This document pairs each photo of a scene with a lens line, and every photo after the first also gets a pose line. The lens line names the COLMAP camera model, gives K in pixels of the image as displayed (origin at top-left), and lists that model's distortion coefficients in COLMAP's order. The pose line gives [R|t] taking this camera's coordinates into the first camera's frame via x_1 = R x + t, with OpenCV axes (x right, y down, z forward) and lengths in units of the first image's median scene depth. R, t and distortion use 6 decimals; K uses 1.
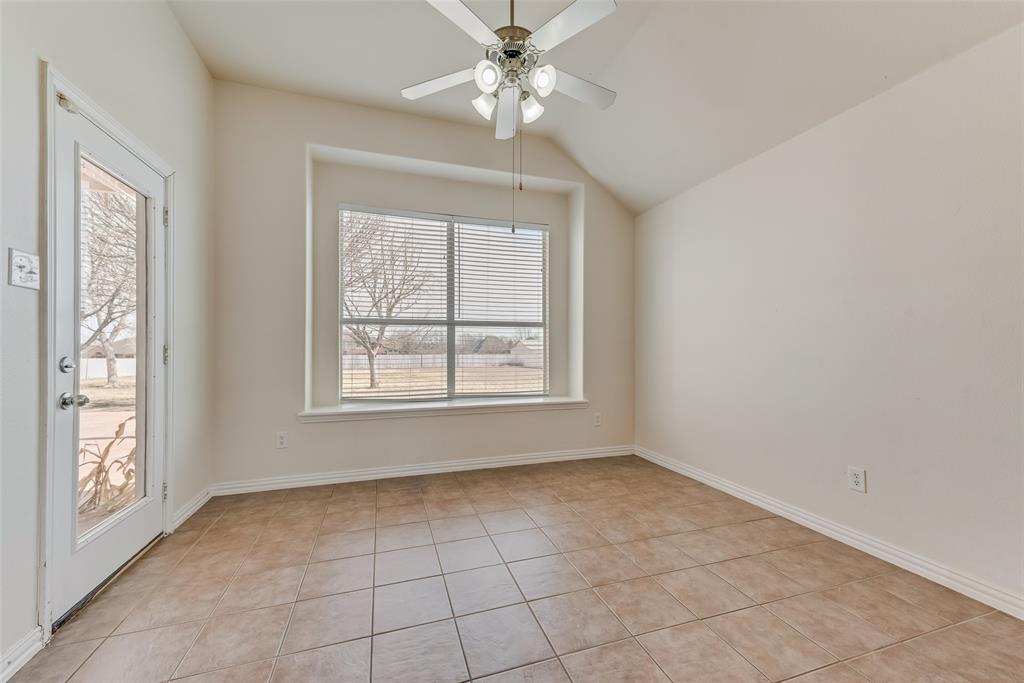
lens RADIAL K [[400.2, 0, 509.9], [0, 400.2, 344.2], [0, 0, 1]] dist [0.020258, -0.000229]
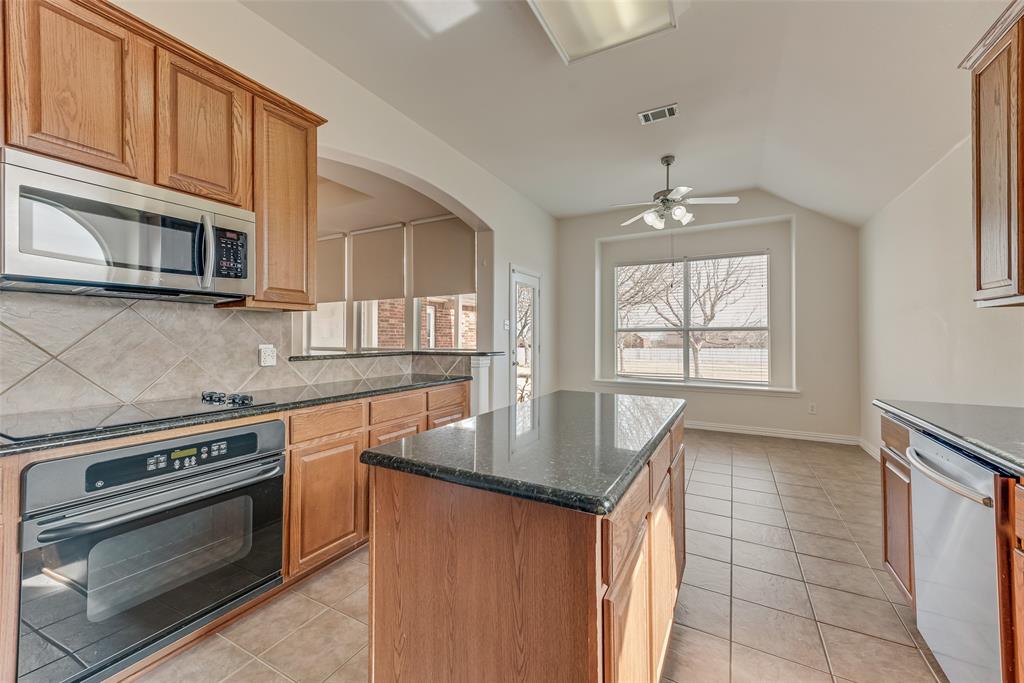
lens RADIAL K [[403.4, 0, 513.5], [0, 403.4, 334.6], [0, 0, 1]] dist [0.015071, -0.000178]
pose [[0.690184, -0.006741, -0.723603, 0.486664], [0.002815, 0.999974, -0.006630, -0.026261], [0.723629, 0.002539, 0.690185, -0.479722]]
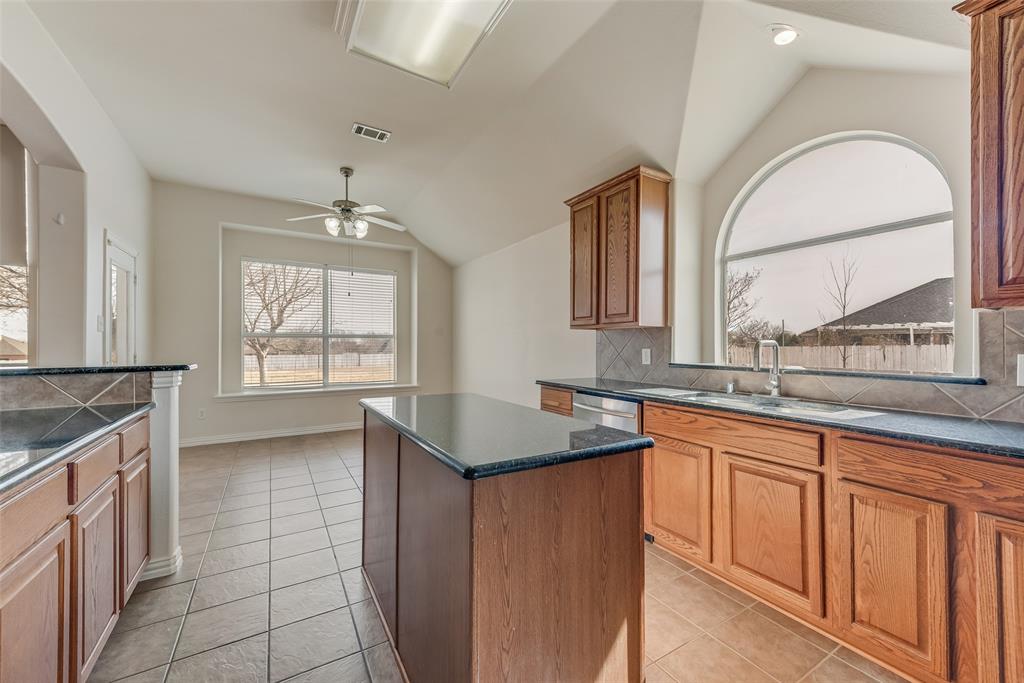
lens RADIAL K [[400.2, 0, 509.9], [0, 400.2, 344.2], [0, 0, 1]] dist [0.020258, -0.000229]
pose [[0.974975, 0.000684, 0.222316, 0.189457], [-0.001228, 0.999997, 0.002307, -0.027118], [-0.222313, -0.002523, 0.974972, -0.611400]]
